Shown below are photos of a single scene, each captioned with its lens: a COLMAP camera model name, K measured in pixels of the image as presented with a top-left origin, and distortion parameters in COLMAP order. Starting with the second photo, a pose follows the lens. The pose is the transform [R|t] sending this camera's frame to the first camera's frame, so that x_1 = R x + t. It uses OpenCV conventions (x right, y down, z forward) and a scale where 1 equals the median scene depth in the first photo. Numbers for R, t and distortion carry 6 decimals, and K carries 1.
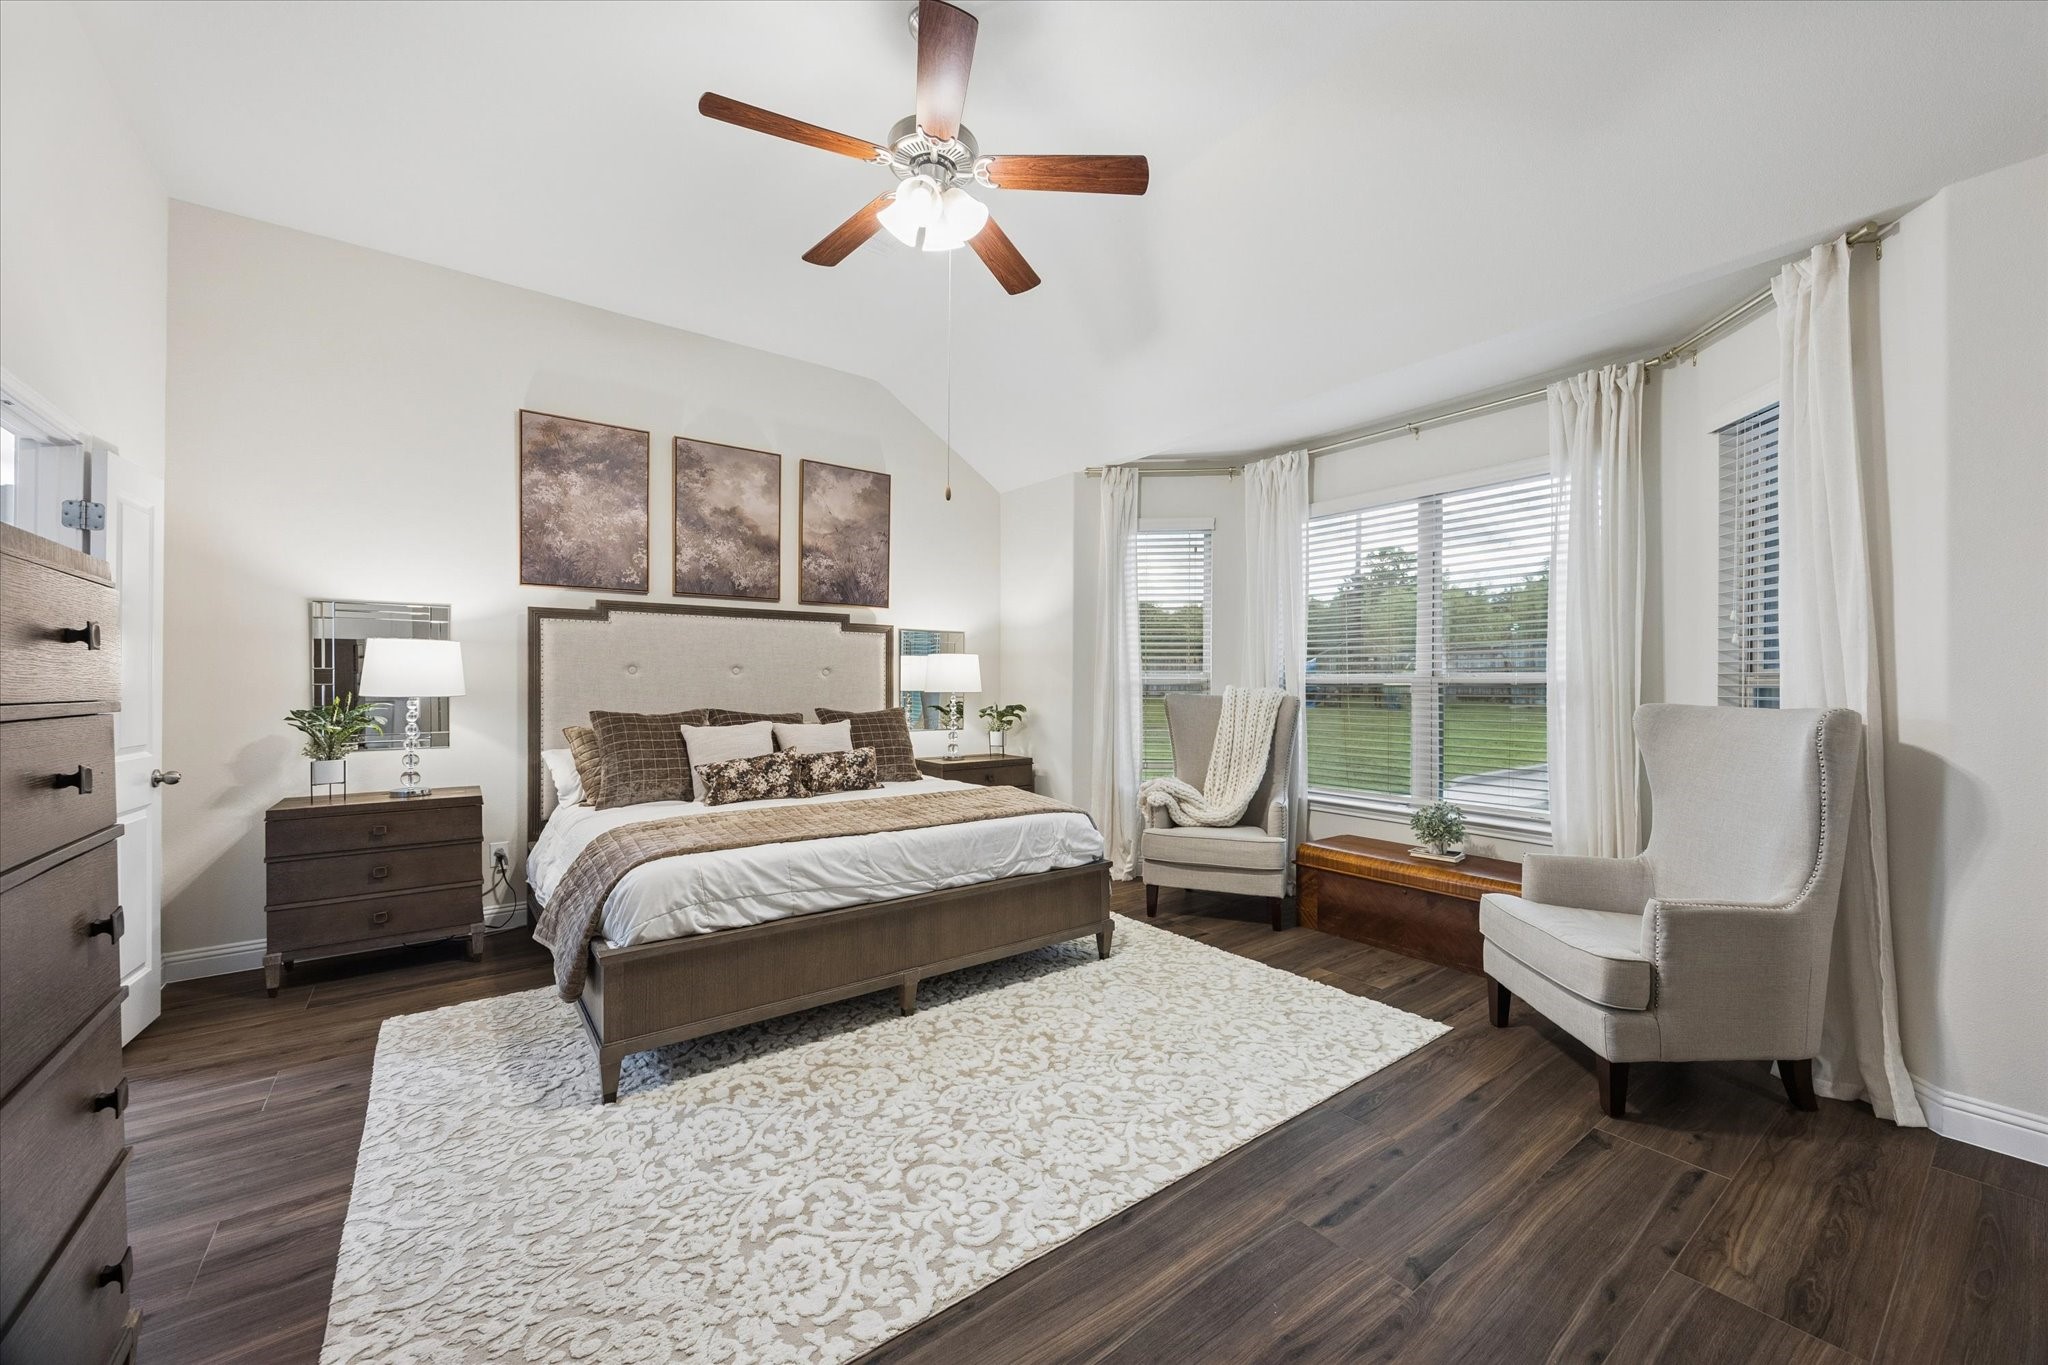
lens RADIAL K [[789.0, 0, 1028.6], [0, 789.0, 681.9], [0, 0, 1]] dist [0.000009, -0.000174]
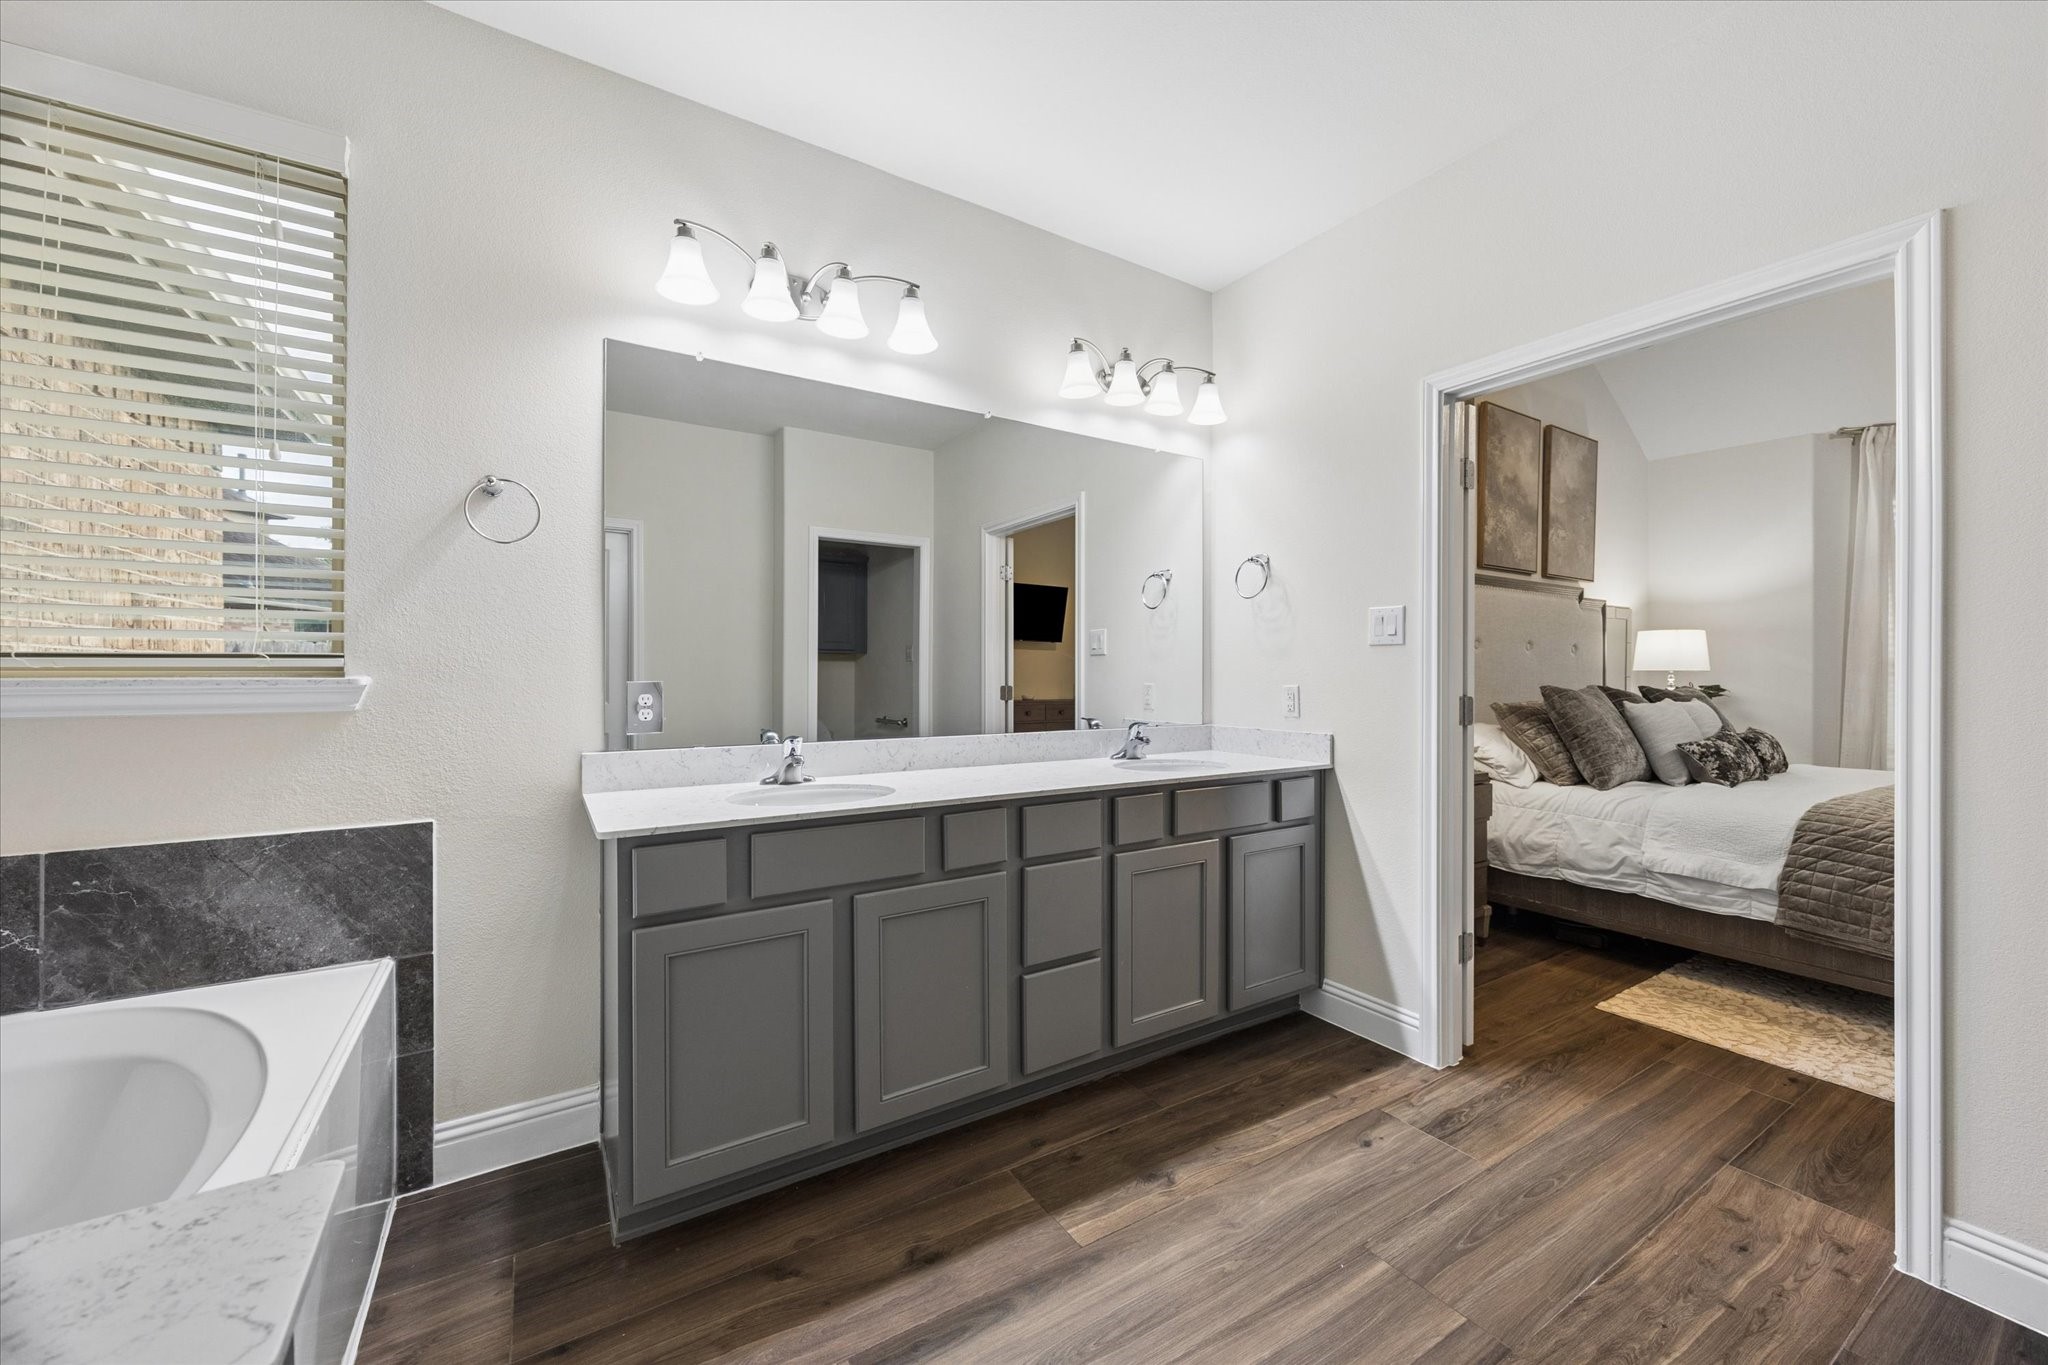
lens RADIAL K [[789.0, 0, 1024.8], [0, 789.0, 678.0], [0, 0, 1]] dist [0.000009, -0.000174]
pose [[0.995526, 0.002990, -0.094441, -0.866186], [-0.002613, 0.999988, 0.004116, 0.020365], [0.094452, -0.003851, 0.995522, -0.001114]]
